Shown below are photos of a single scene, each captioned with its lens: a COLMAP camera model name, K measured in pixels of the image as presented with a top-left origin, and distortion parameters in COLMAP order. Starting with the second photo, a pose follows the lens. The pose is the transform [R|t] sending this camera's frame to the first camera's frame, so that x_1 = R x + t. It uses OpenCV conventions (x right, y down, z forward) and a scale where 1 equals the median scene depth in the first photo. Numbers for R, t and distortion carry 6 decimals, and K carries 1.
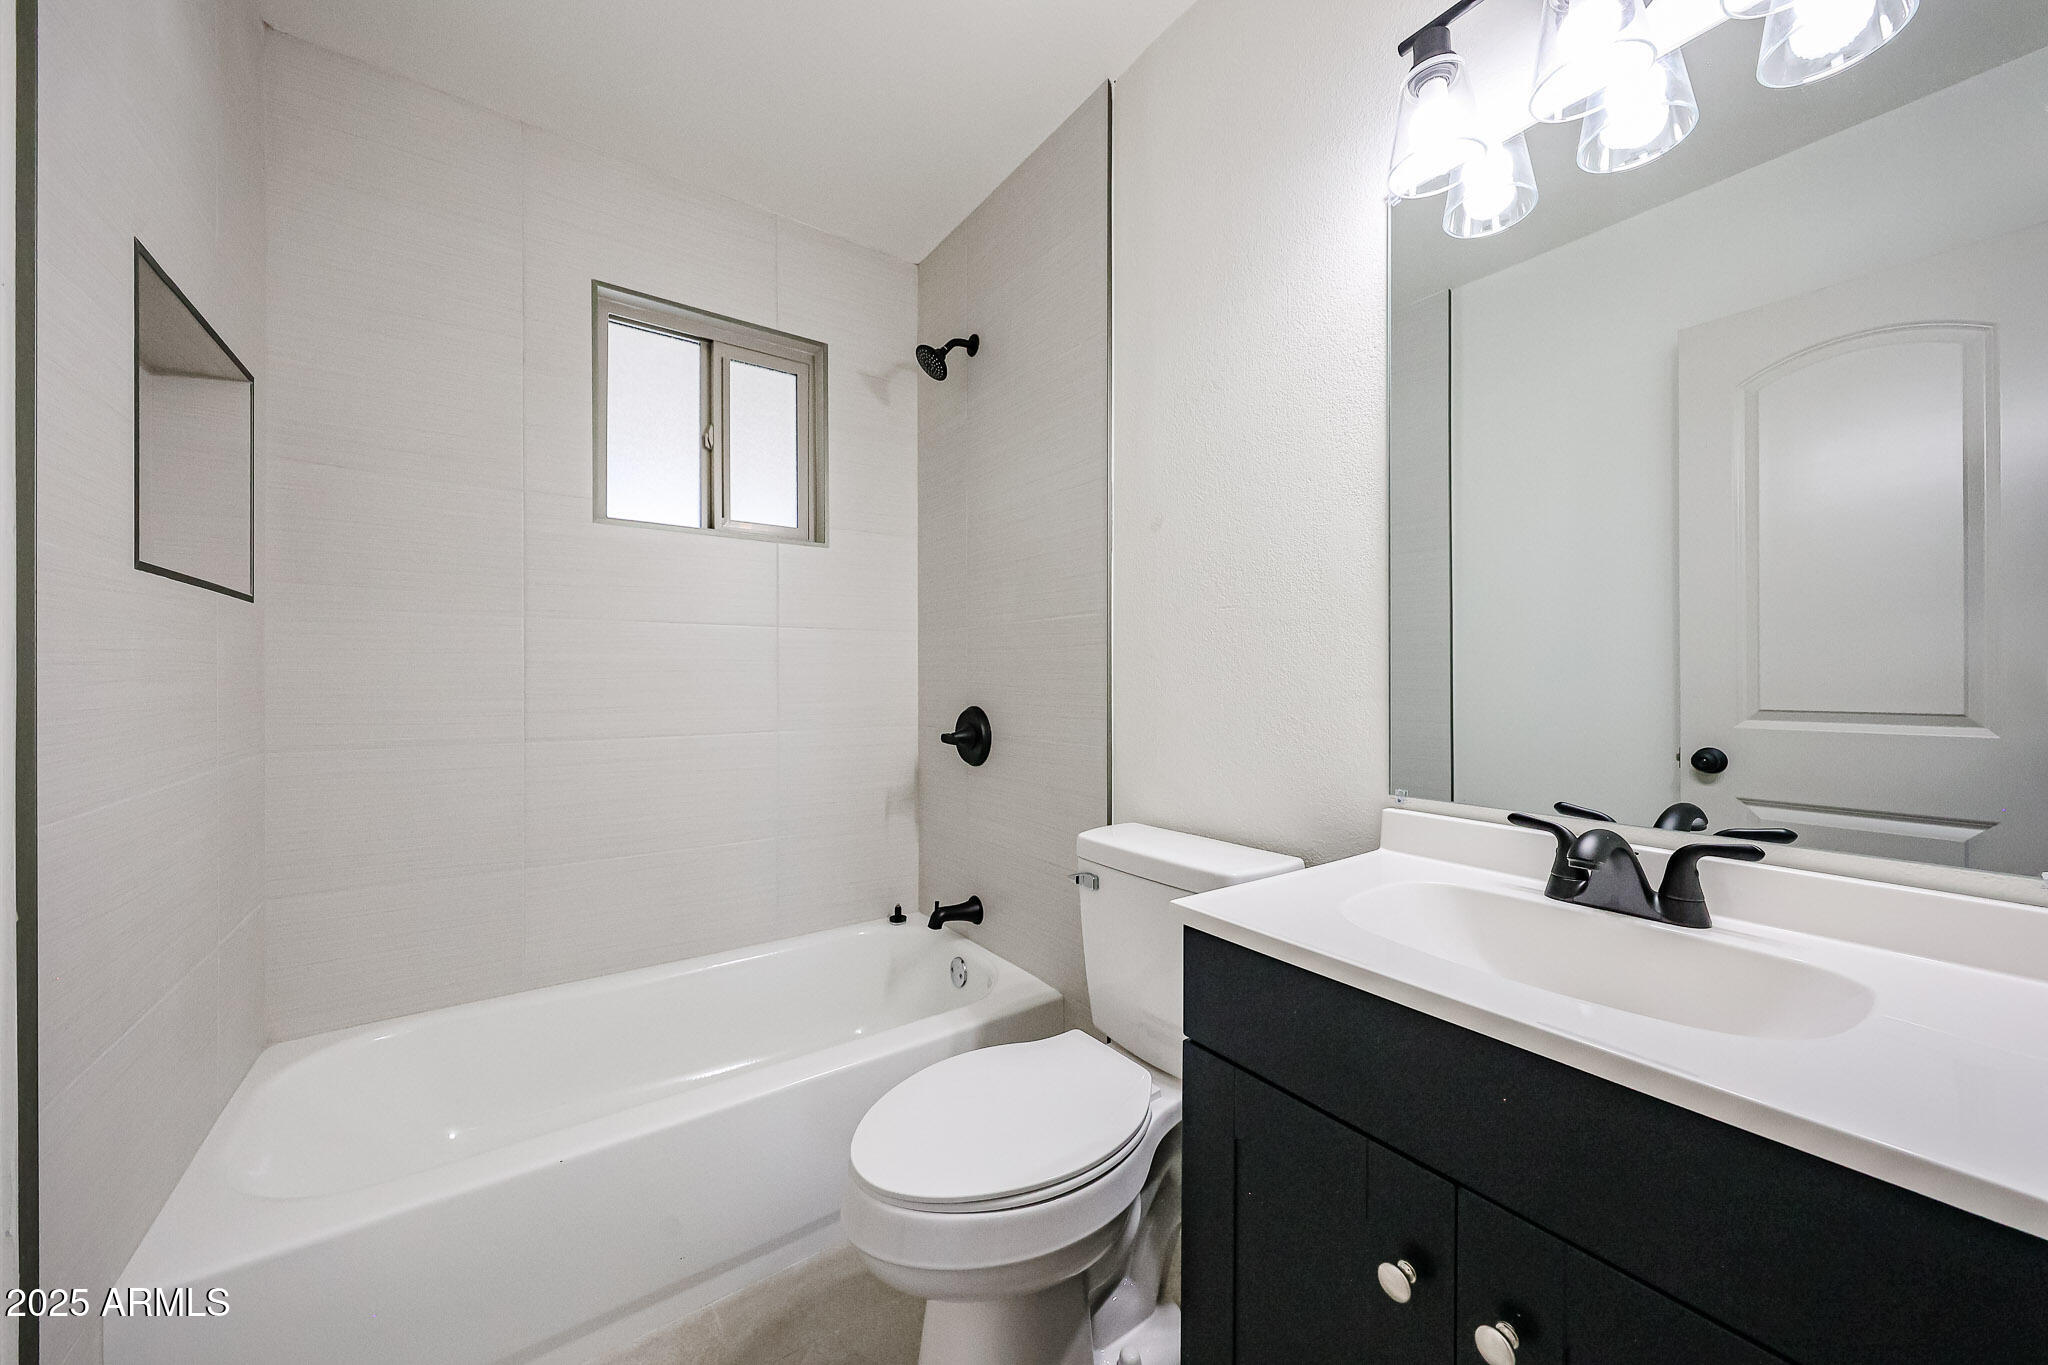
lens RADIAL K [[739.9, 0, 1017.2], [0, 739.9, 680.3], [0, 0, 1]] dist [0.007711, 0.000002]
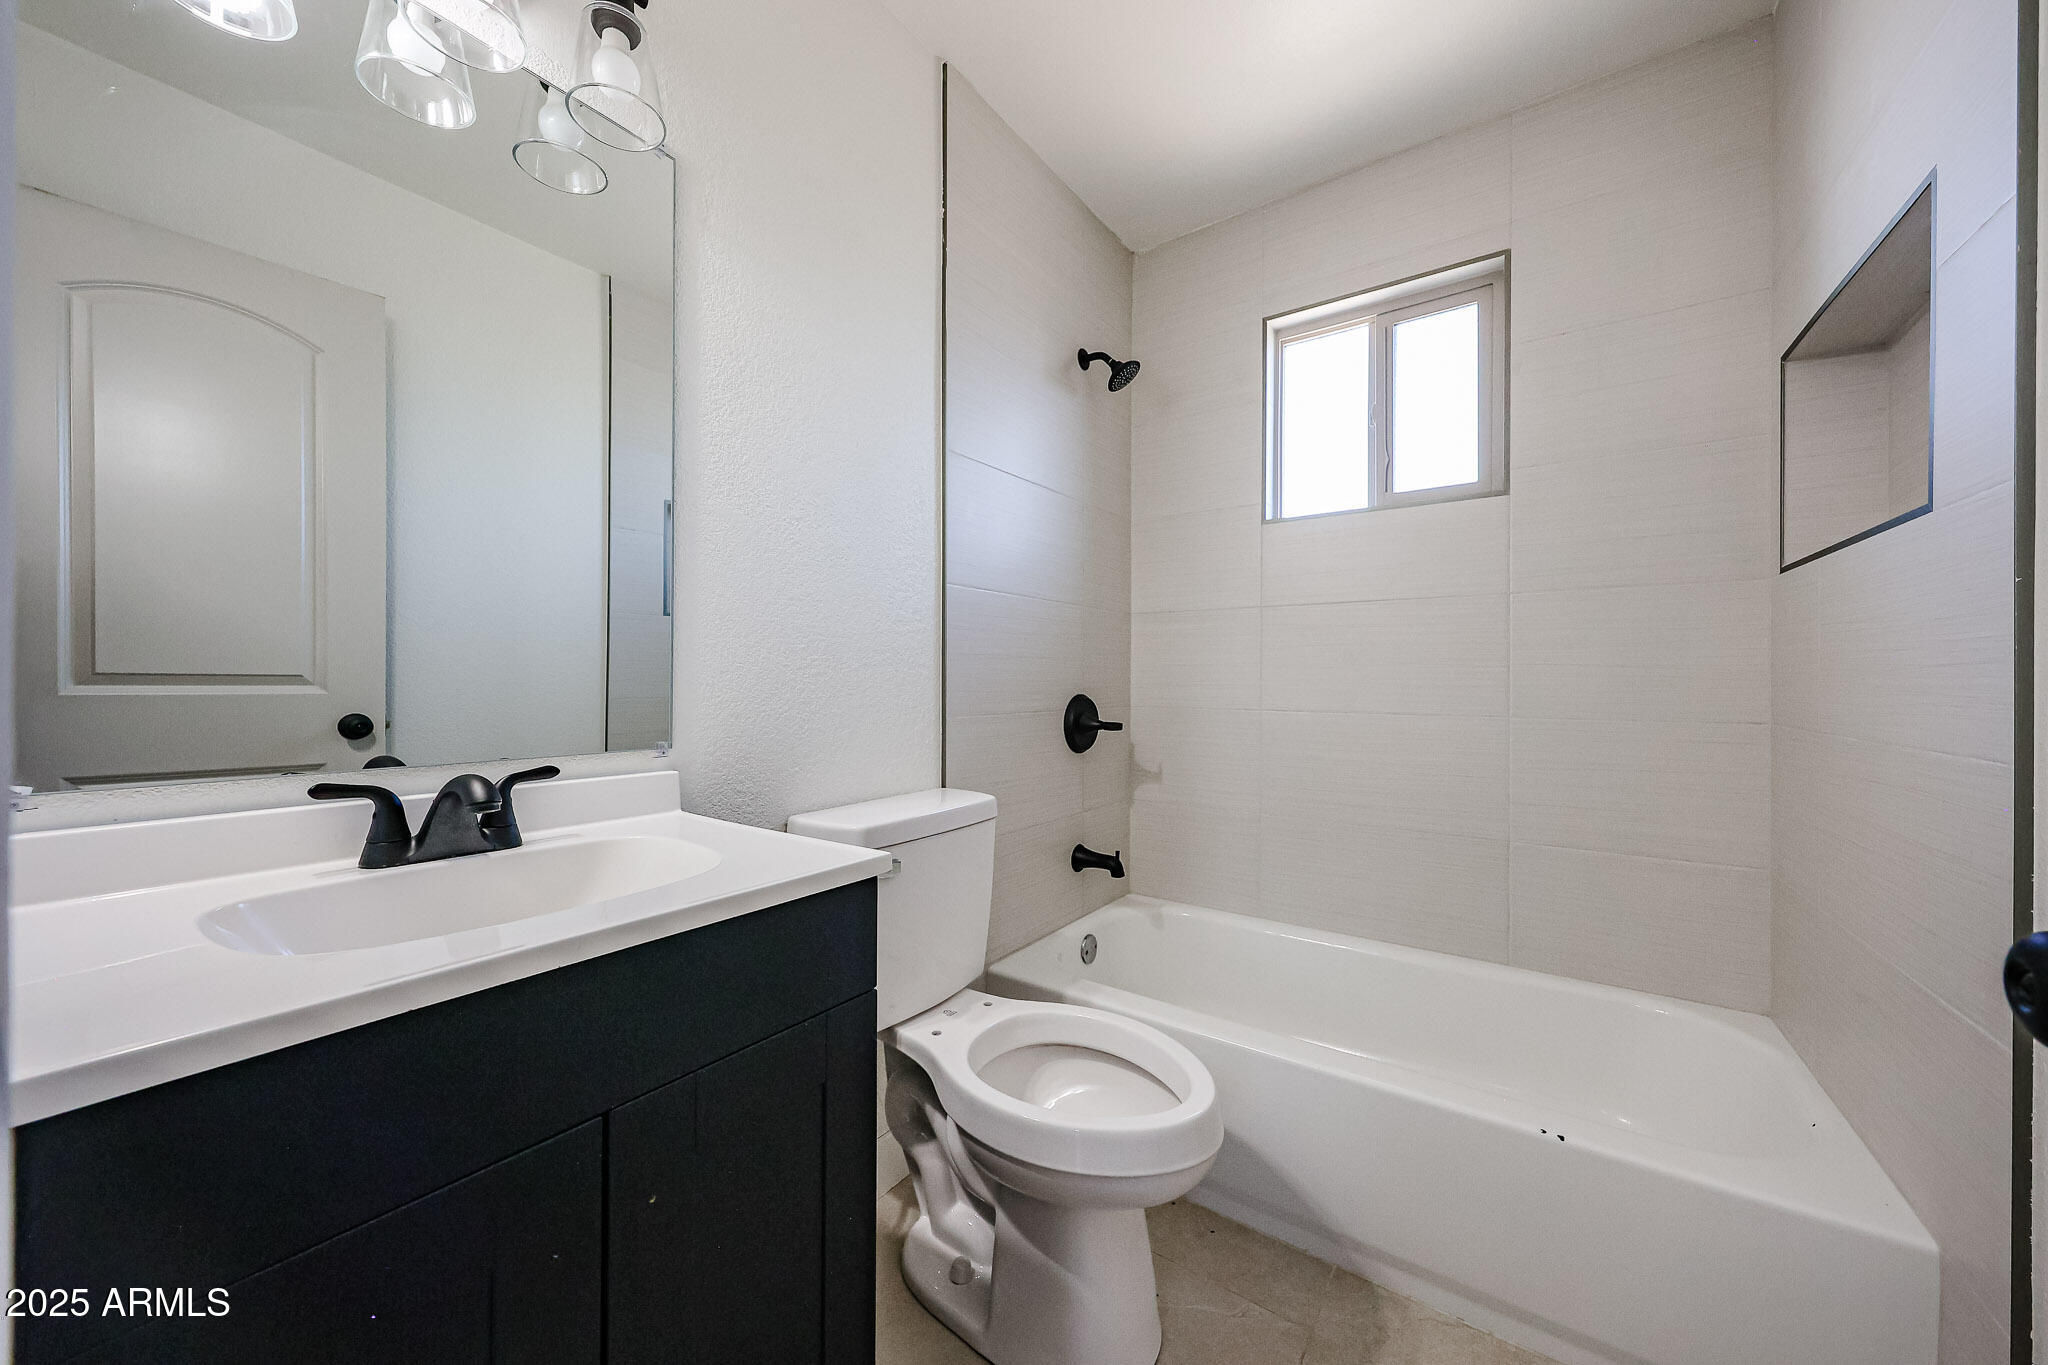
lens RADIAL K [[739.9, 0, 1017.2], [0, 739.9, 680.3], [0, 0, 1]] dist [0.007711, 0.000002]
pose [[-0.348156, -0.008976, 0.937394, -0.375522], [-0.015208, 0.999877, 0.003926, 0.049723], [-0.937313, -0.012889, -0.348250, 0.586522]]
